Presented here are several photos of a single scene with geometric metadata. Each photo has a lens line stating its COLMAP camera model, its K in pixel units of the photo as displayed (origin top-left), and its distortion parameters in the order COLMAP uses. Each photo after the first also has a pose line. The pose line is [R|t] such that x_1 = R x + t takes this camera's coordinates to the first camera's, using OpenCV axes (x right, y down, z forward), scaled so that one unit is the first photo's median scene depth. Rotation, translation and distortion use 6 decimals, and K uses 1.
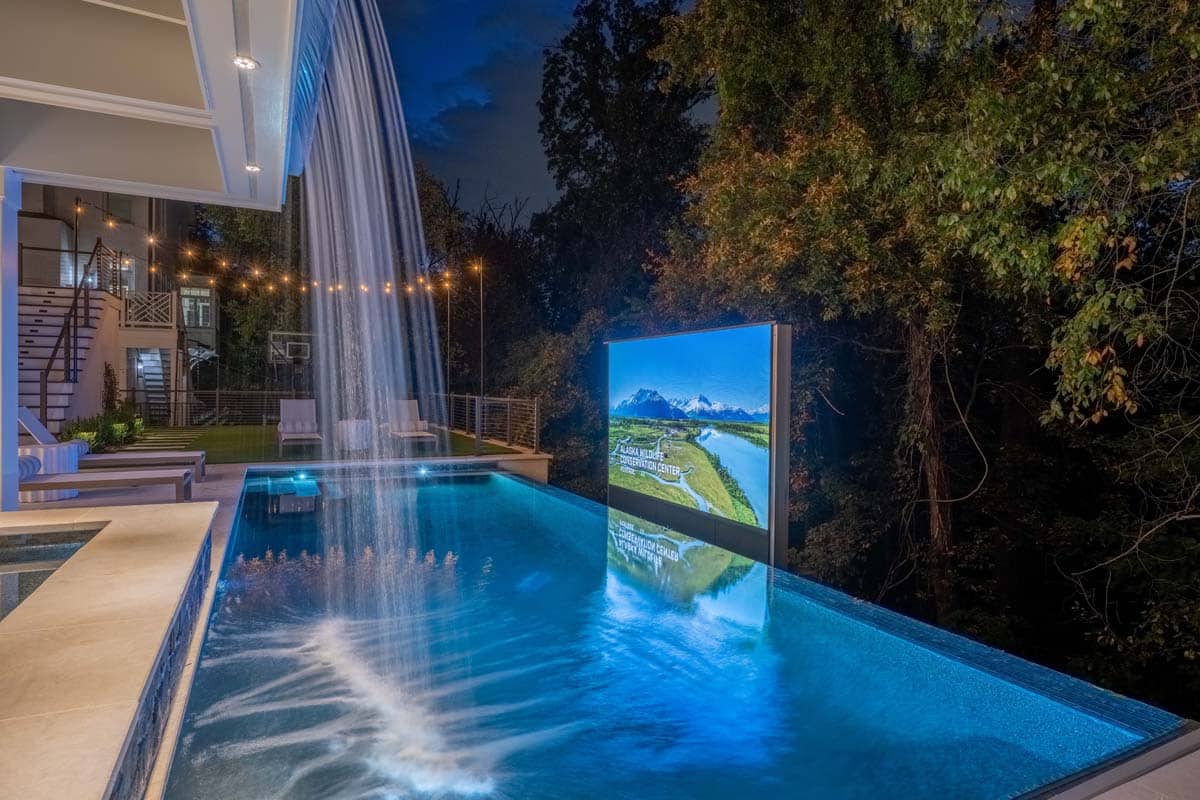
lens RADIAL K [[674.5, 0, 602.6], [0, 674.5, 389.7], [0, 0, 1]] dist [0.000793, 0.000125]
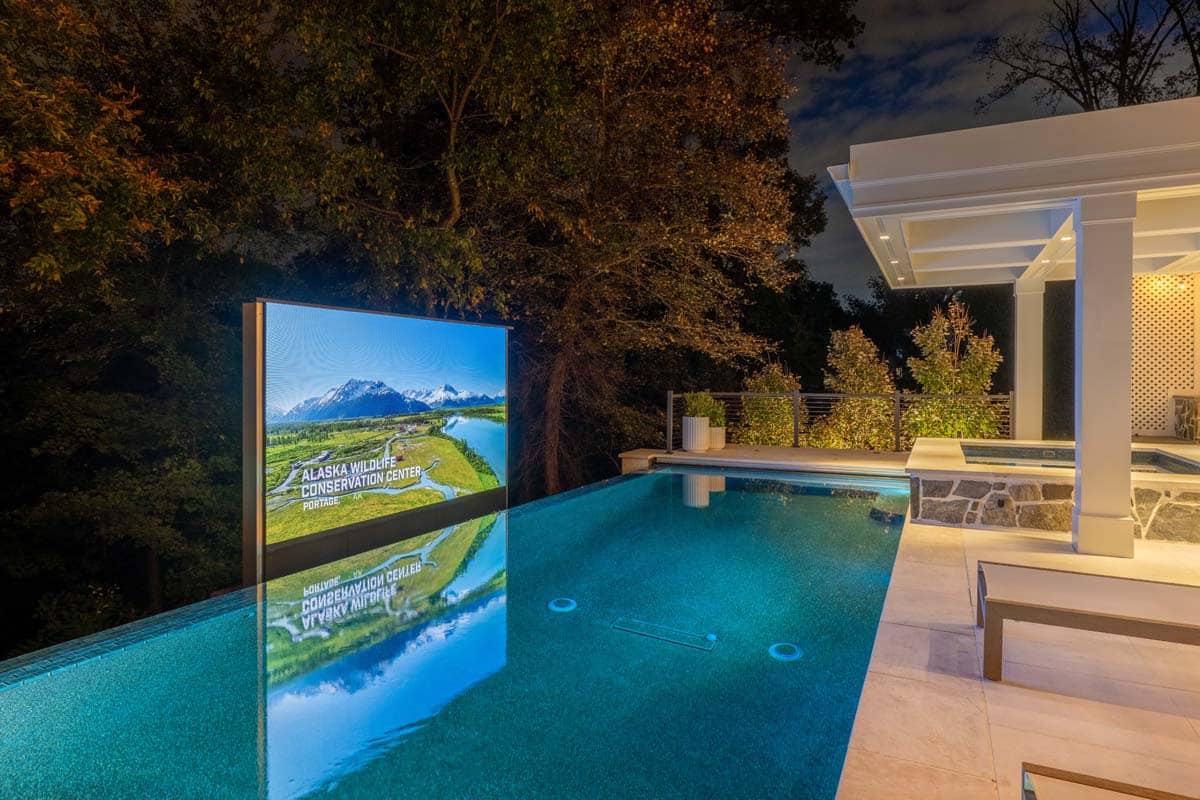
lens RADIAL K [[674.5, 0, 602.6], [0, 674.5, 389.7], [0, 0, 1]] dist [0.000793, 0.000125]
pose [[-0.604203, -0.024256, 0.796461, -0.620557], [-0.002012, 0.999580, 0.028916, -0.010814], [-0.796828, 0.015868, -0.603998, 1.119713]]
